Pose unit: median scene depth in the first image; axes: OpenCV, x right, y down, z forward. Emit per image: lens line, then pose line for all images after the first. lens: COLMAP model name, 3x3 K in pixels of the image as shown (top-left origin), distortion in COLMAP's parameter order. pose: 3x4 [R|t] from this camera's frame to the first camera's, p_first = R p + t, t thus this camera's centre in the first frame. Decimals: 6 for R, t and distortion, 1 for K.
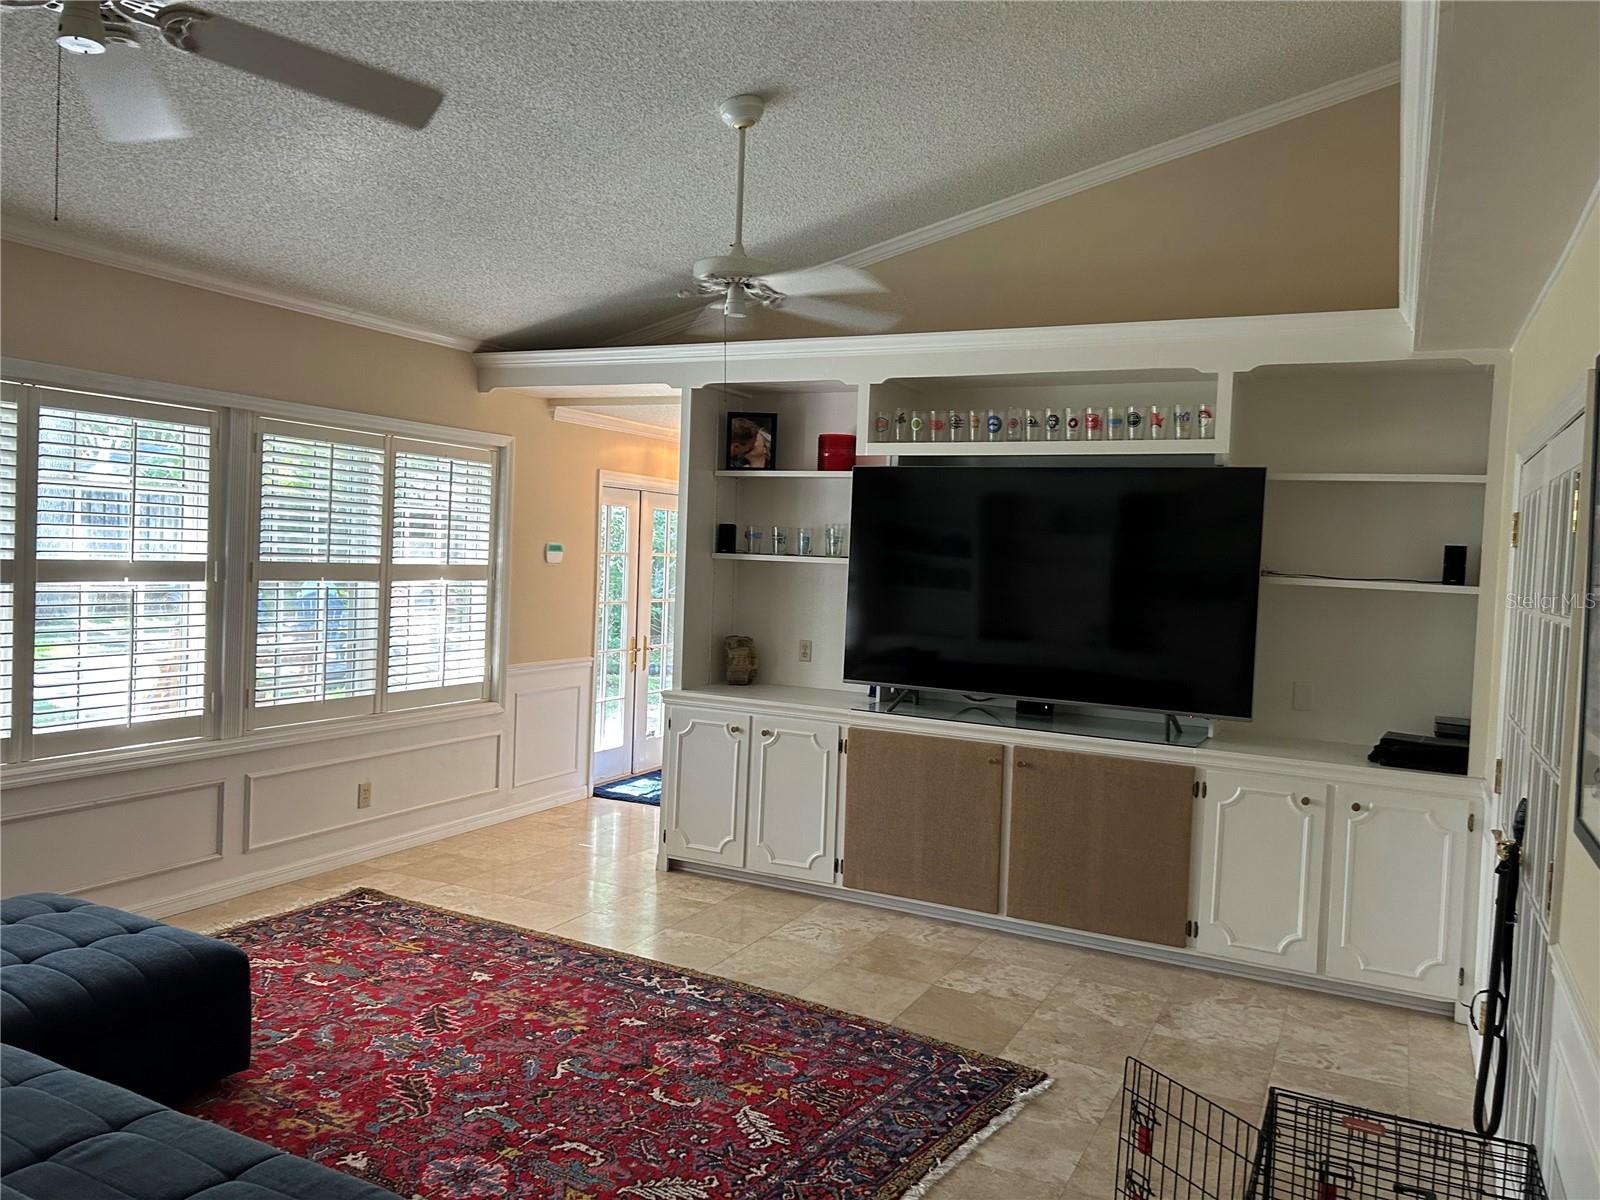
lens RADIAL K [[1193.3, 0, 793.1], [0, 1193.3, 598.4], [0, 0, 1]] dist [0.067724, -0.071031]
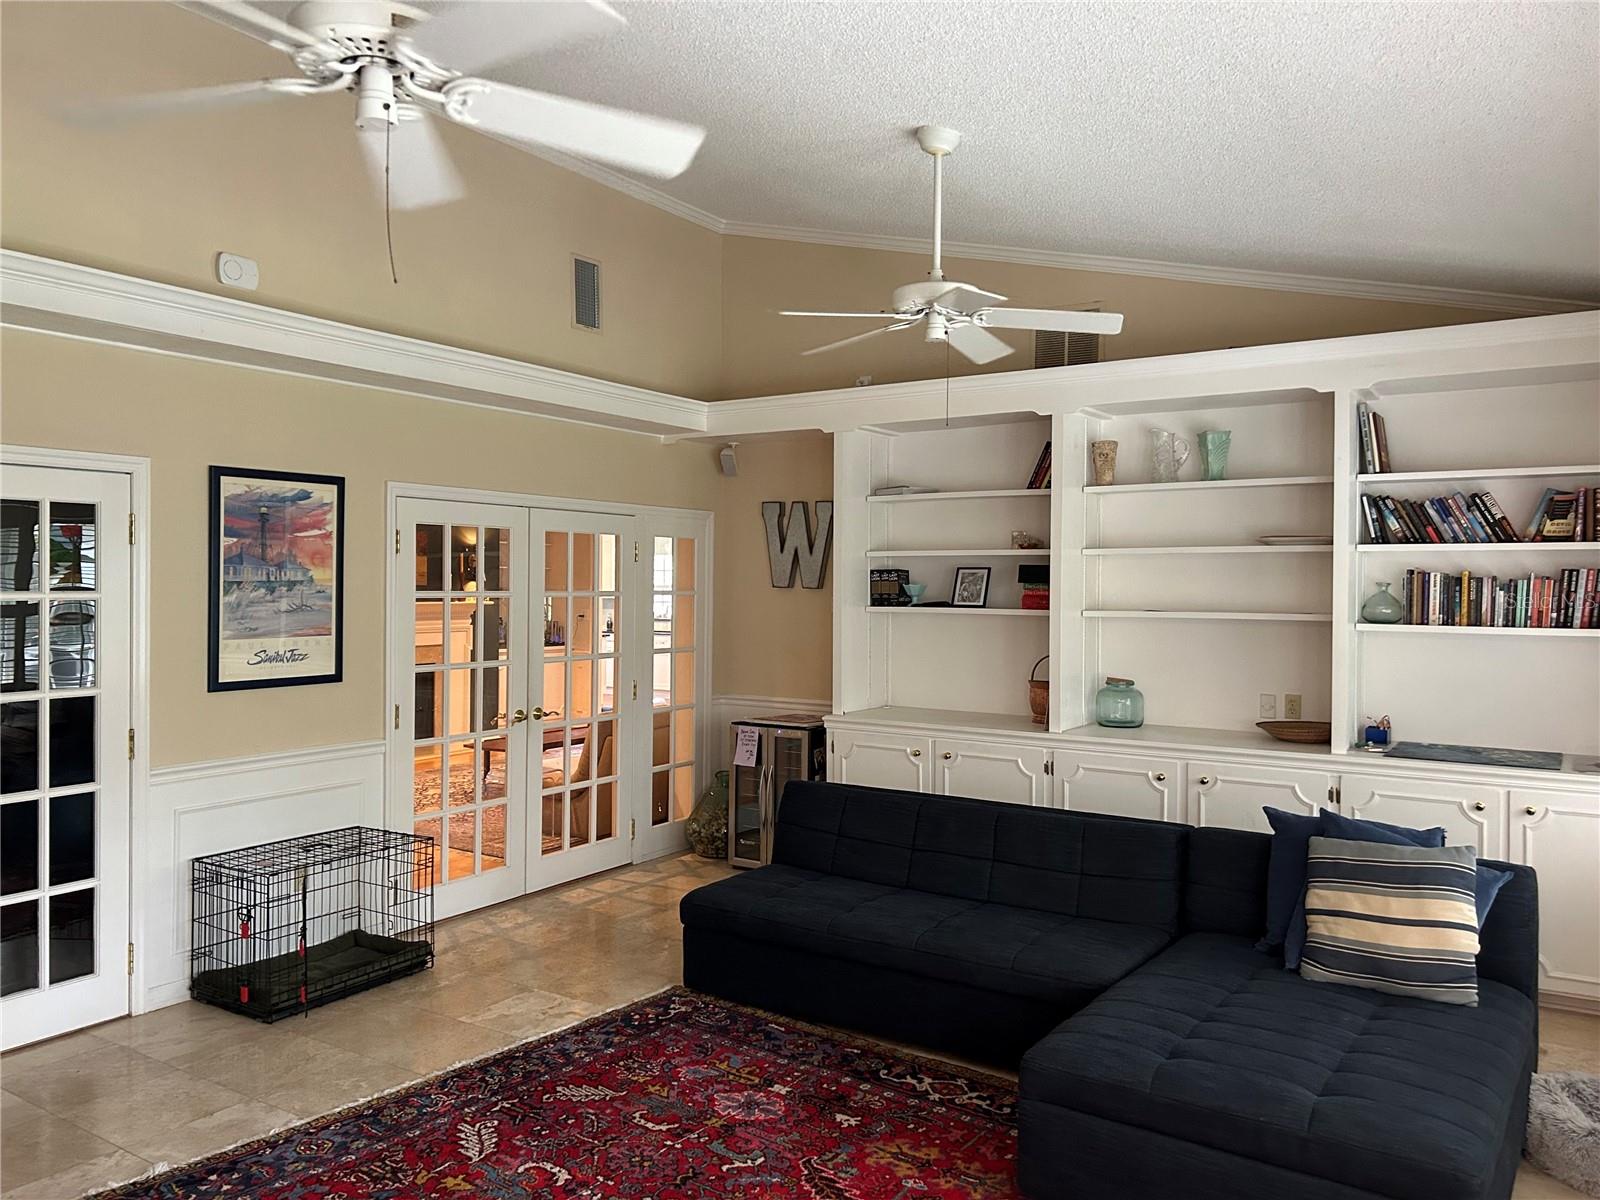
lens RADIAL K [[1193.3, 0, 793.1], [0, 1193.3, 598.4], [0, 0, 1]] dist [0.067724, -0.071031]
pose [[-0.992588, -0.043550, 0.113453, -0.380135], [-0.037713, 0.997877, 0.053101, -0.078575], [-0.115525, 0.048428, -0.992123, 1.916875]]
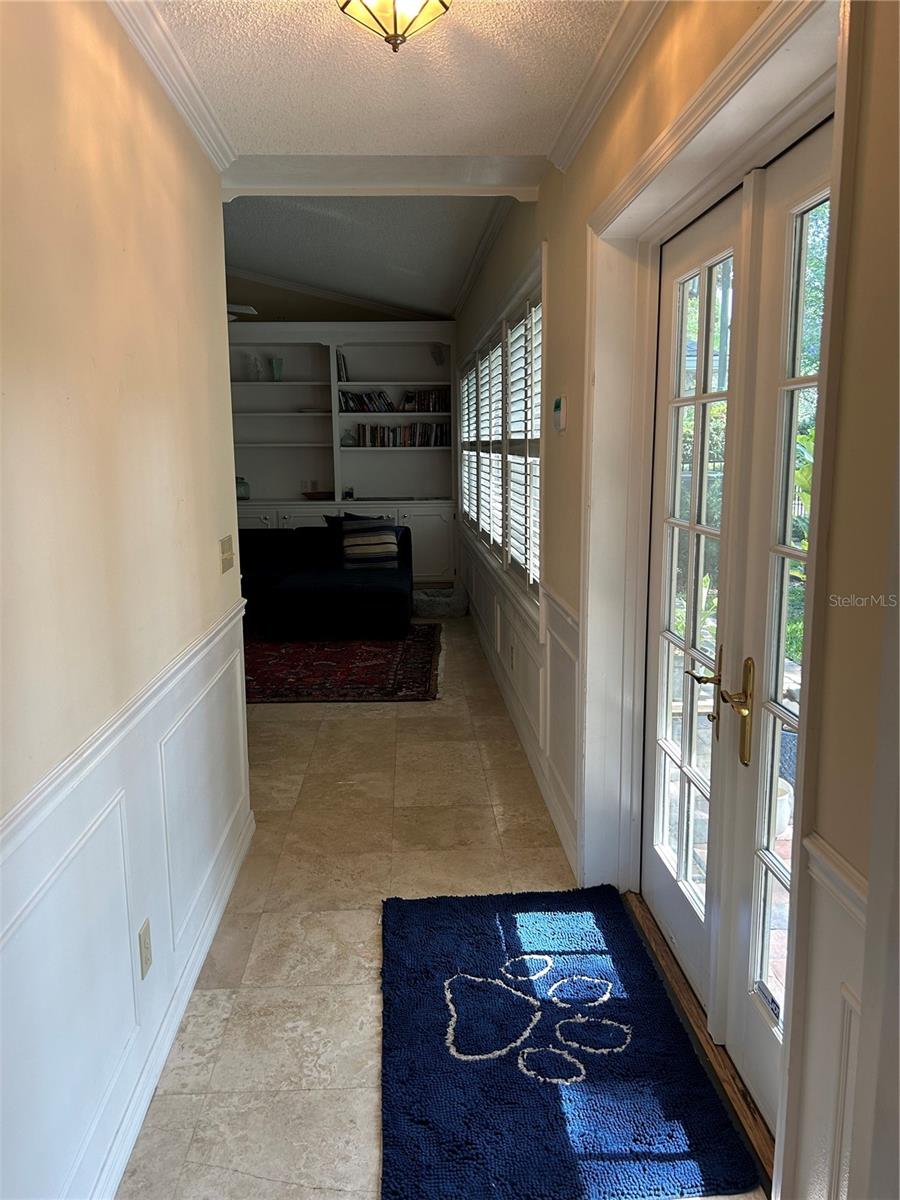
lens RADIAL K [[895.0, 0, 450.0], [0, 895.0, 600.0], [0, 0, 1]] dist [0.067724, -0.071031]
pose [[-0.870118, 0.058234, -0.489390, 0.142161], [-0.040843, 0.981058, 0.189357, -0.065544], [0.491148, 0.184752, -0.851258, 2.858818]]
